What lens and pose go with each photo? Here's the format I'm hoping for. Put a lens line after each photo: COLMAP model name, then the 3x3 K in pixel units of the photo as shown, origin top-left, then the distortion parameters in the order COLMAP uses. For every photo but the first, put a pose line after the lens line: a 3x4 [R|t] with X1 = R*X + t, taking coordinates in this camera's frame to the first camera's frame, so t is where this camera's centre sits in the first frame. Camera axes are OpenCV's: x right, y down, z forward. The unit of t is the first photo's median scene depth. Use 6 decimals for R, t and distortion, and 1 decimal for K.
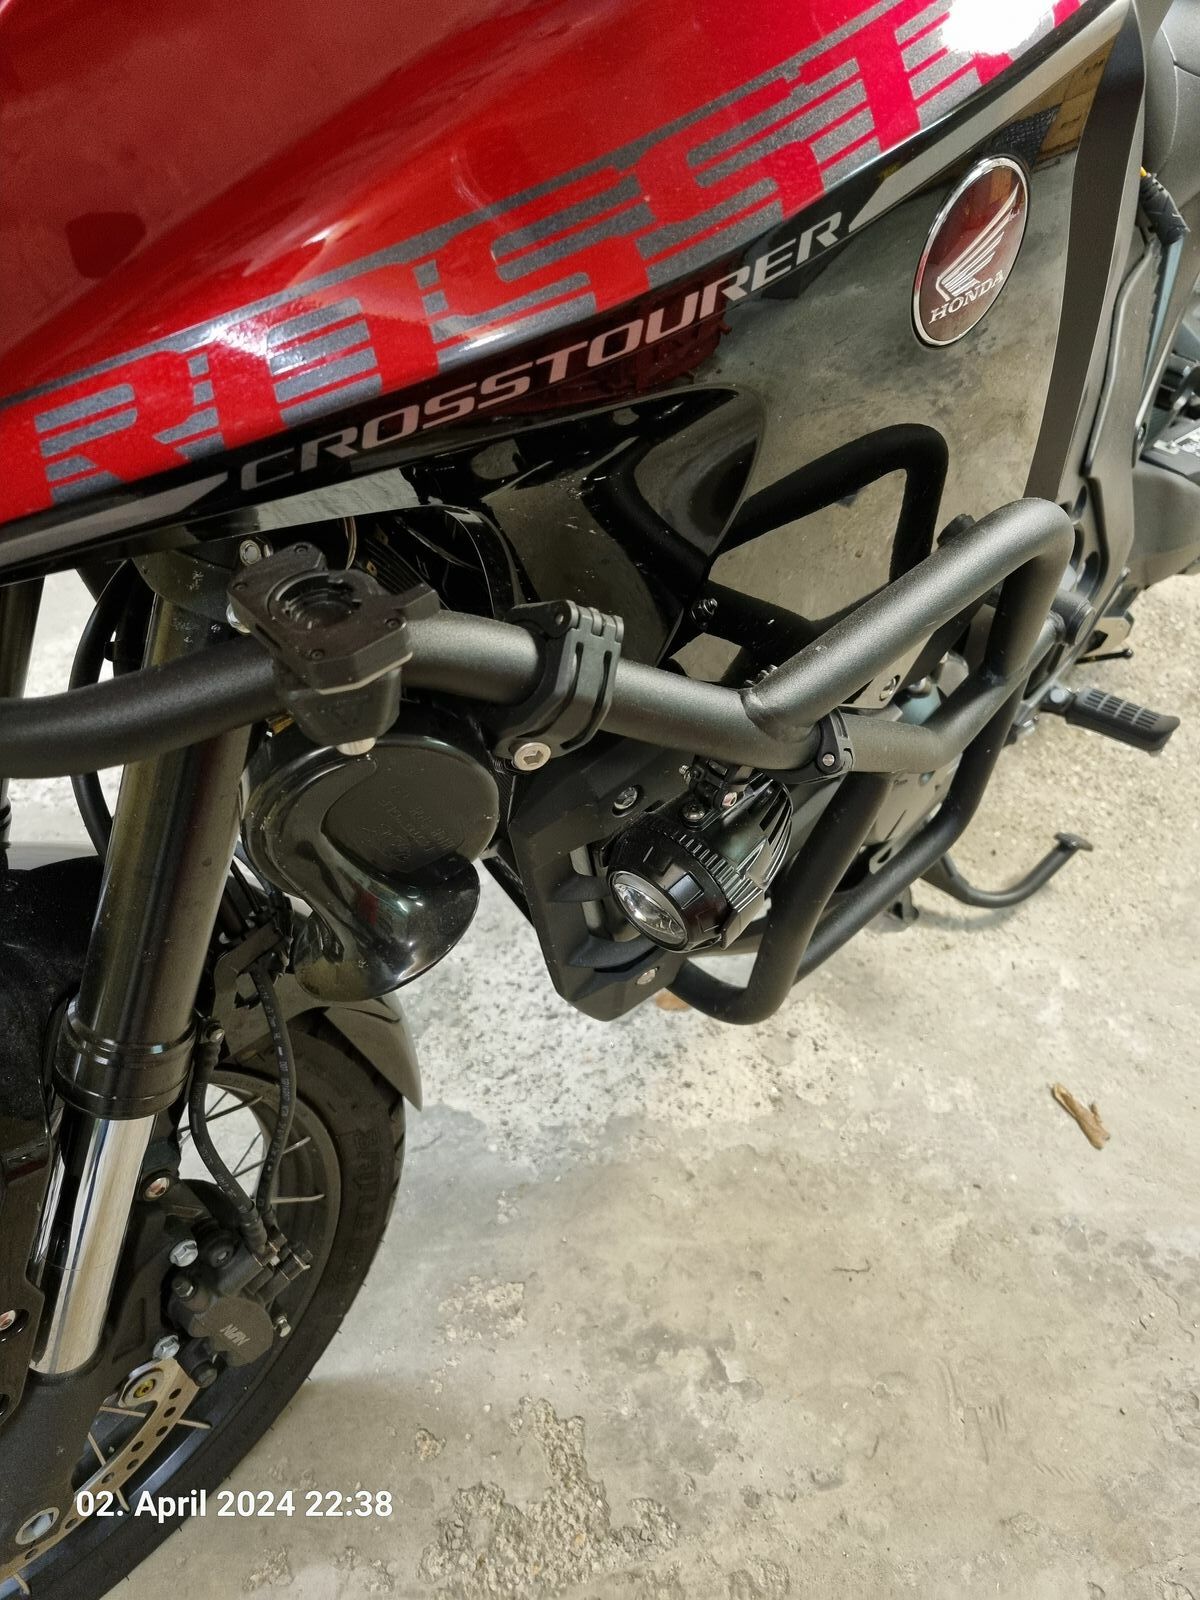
lens RADIAL K [[1210.8, 0, 599.0], [0, 1210.8, 787.0], [0, 0, 1]] dist [0.037627, -0.028686]
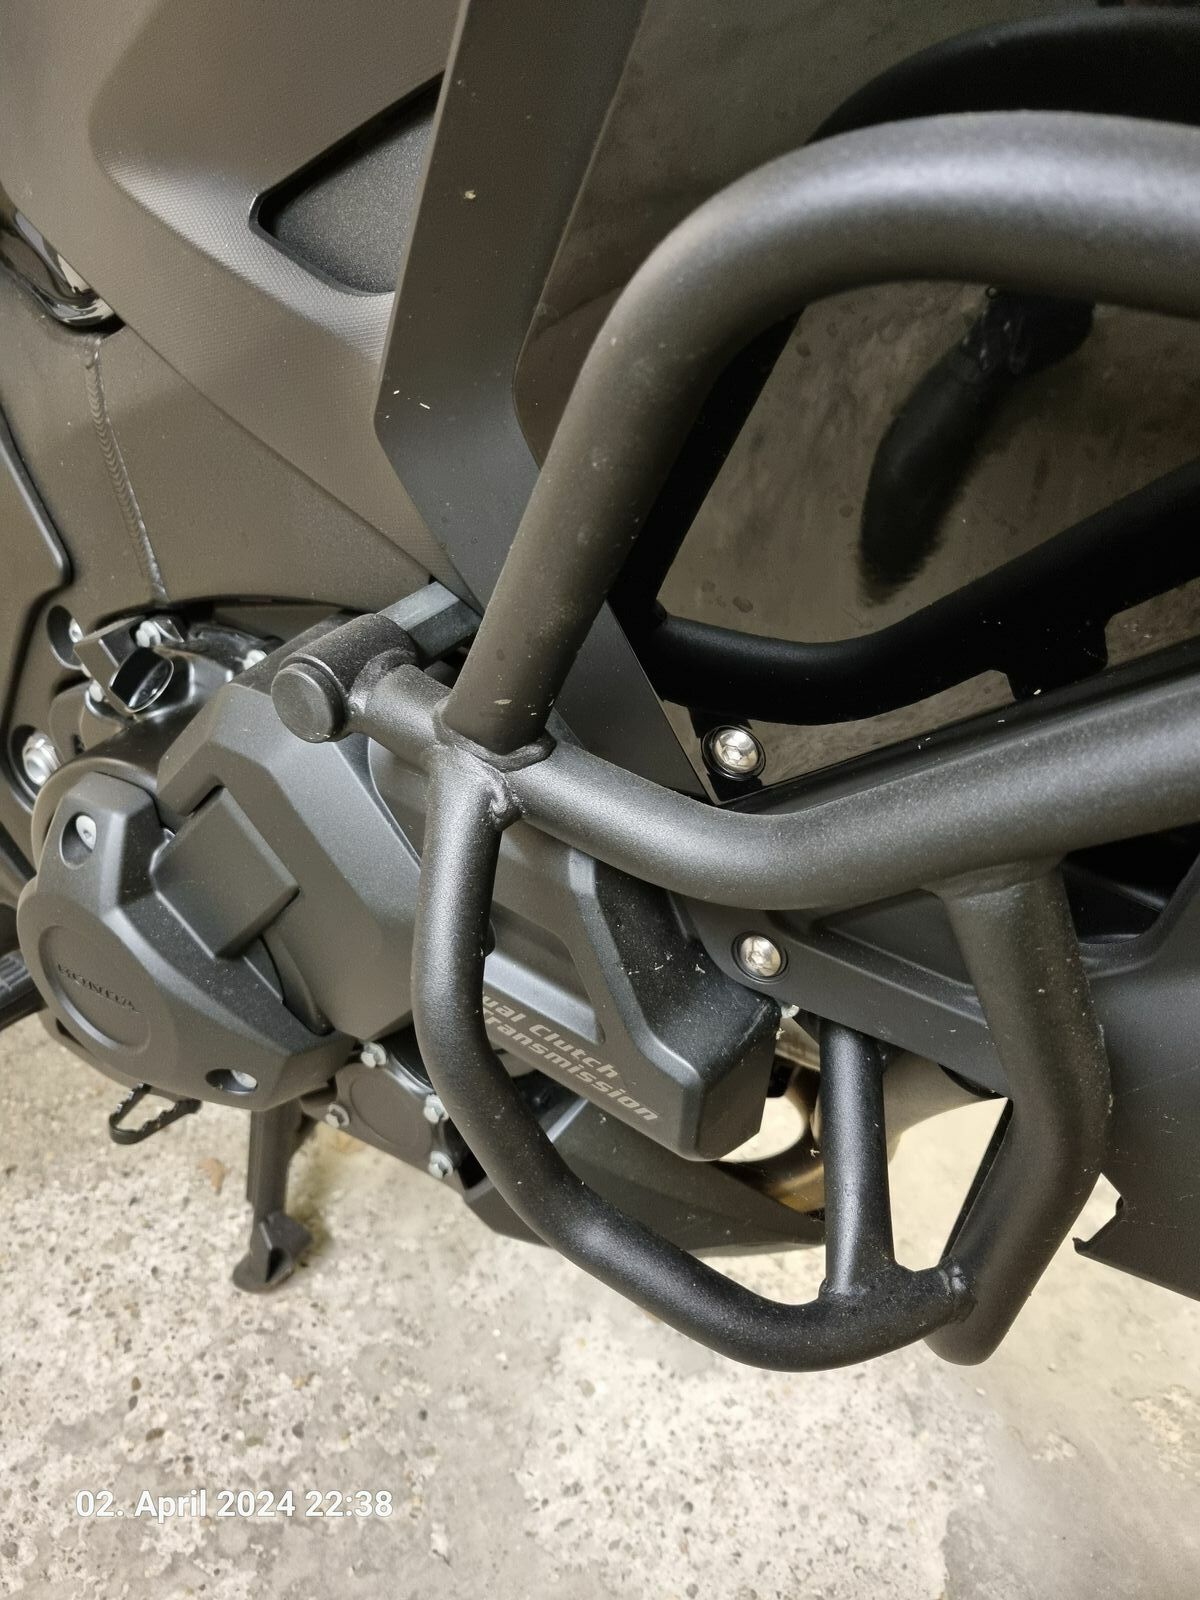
lens RADIAL K [[1210.8, 0, 595.9], [0, 1210.8, 775.3], [0, 0, 1]] dist [0.037627, -0.028686]
pose [[-0.190008, -0.532140, 0.825060, -0.472304], [0.687855, 0.527479, 0.498619, -0.481728], [-0.700537, 0.662263, 0.265810, 0.825142]]
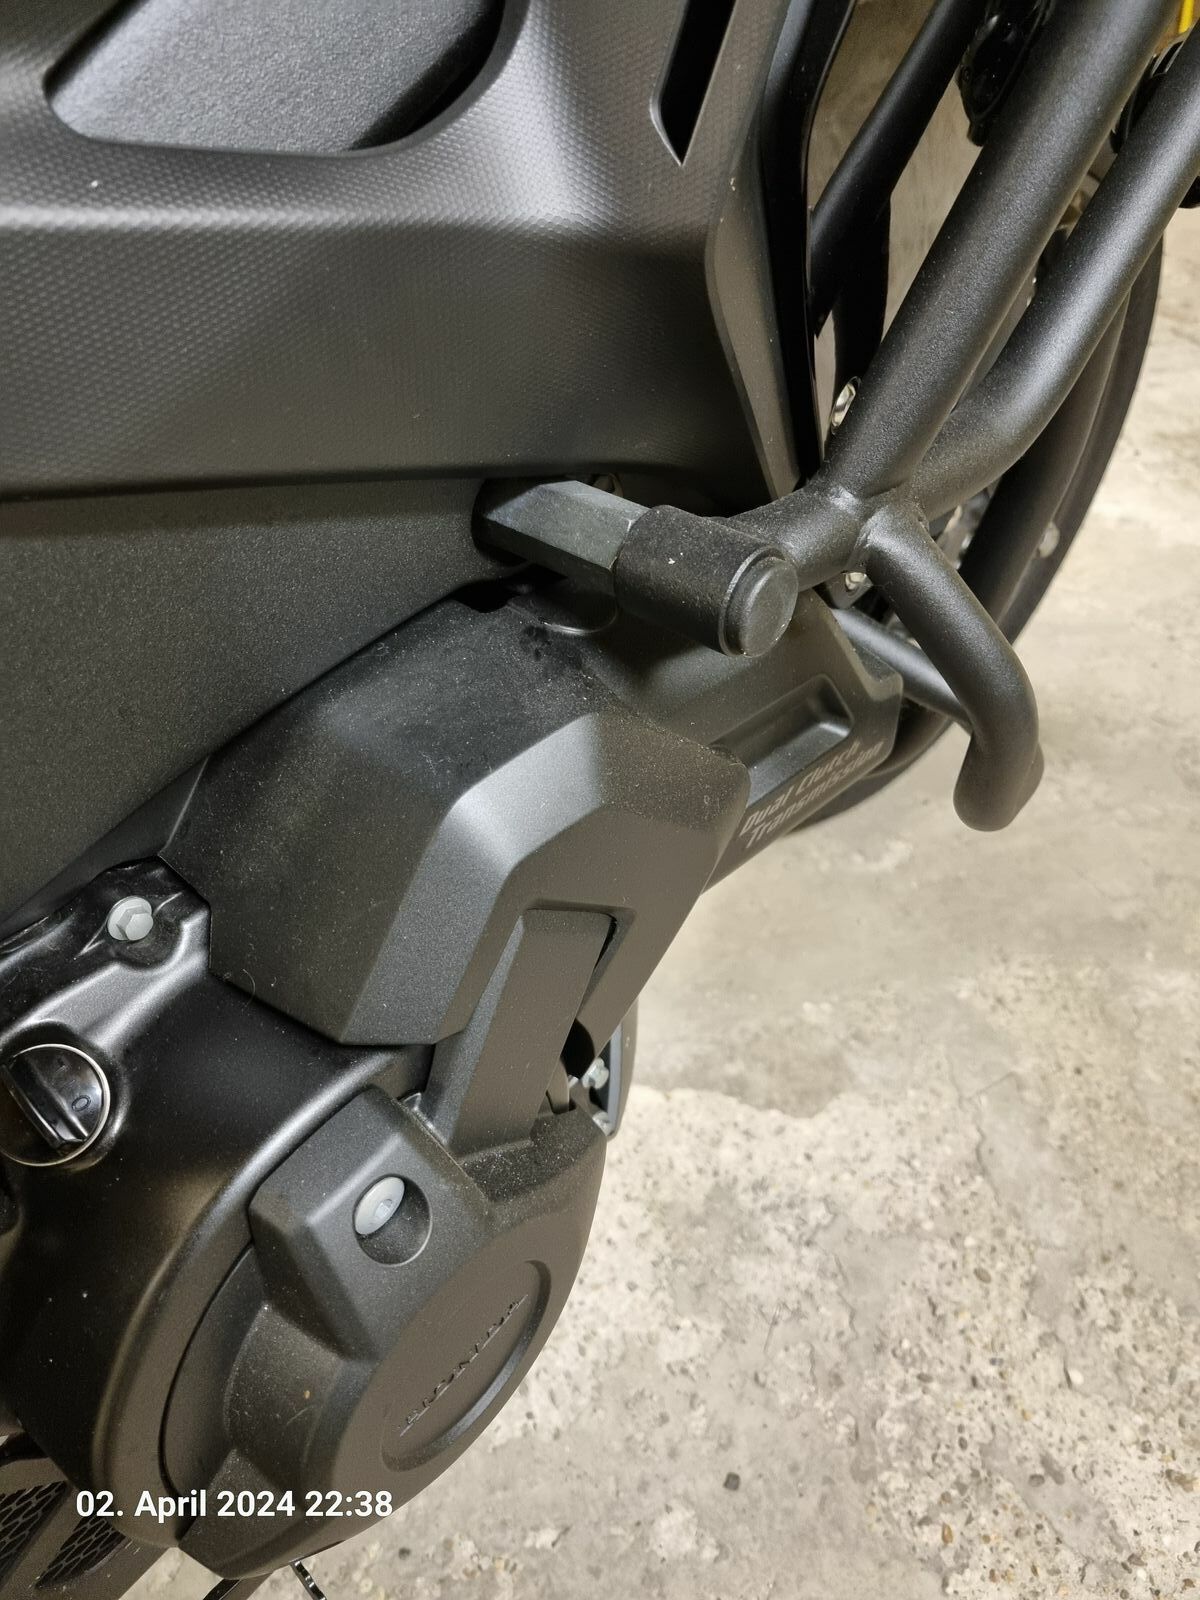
lens RADIAL K [[1210.8, 0, 594.8], [0, 1210.8, 807.2], [0, 0, 1]] dist [0.037627, -0.028686]
pose [[-0.999013, 0.043867, 0.006991, -0.116935], [0.008776, 0.040629, 0.999136, -0.659430], [0.043545, 0.998211, -0.040974, 1.022425]]
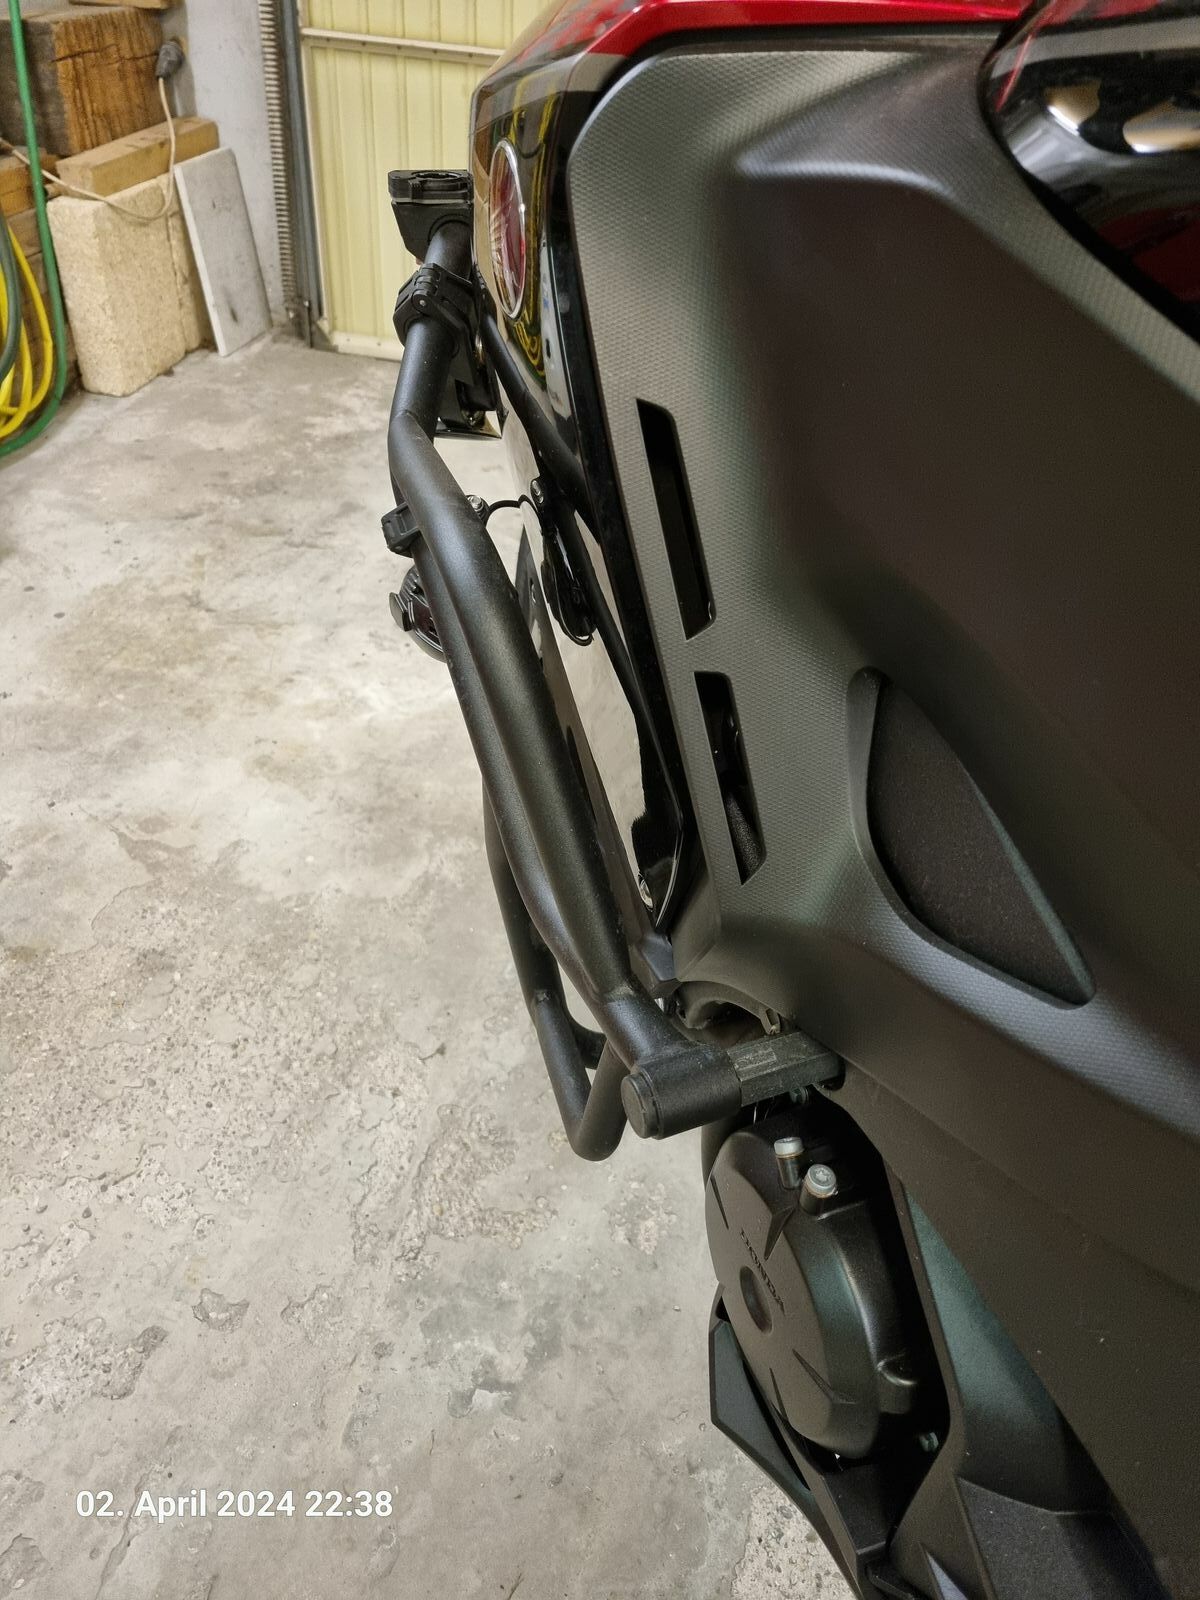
lens RADIAL K [[1210.8, 0, 613.7], [0, 1210.8, 775.8], [0, 0, 1]] dist [0.037627, -0.028686]
pose [[-0.427220, 0.520396, -0.739372, 0.551011], [-0.667047, 0.370623, 0.646287, -0.429636], [0.610353, 0.769303, 0.188791, 0.506021]]
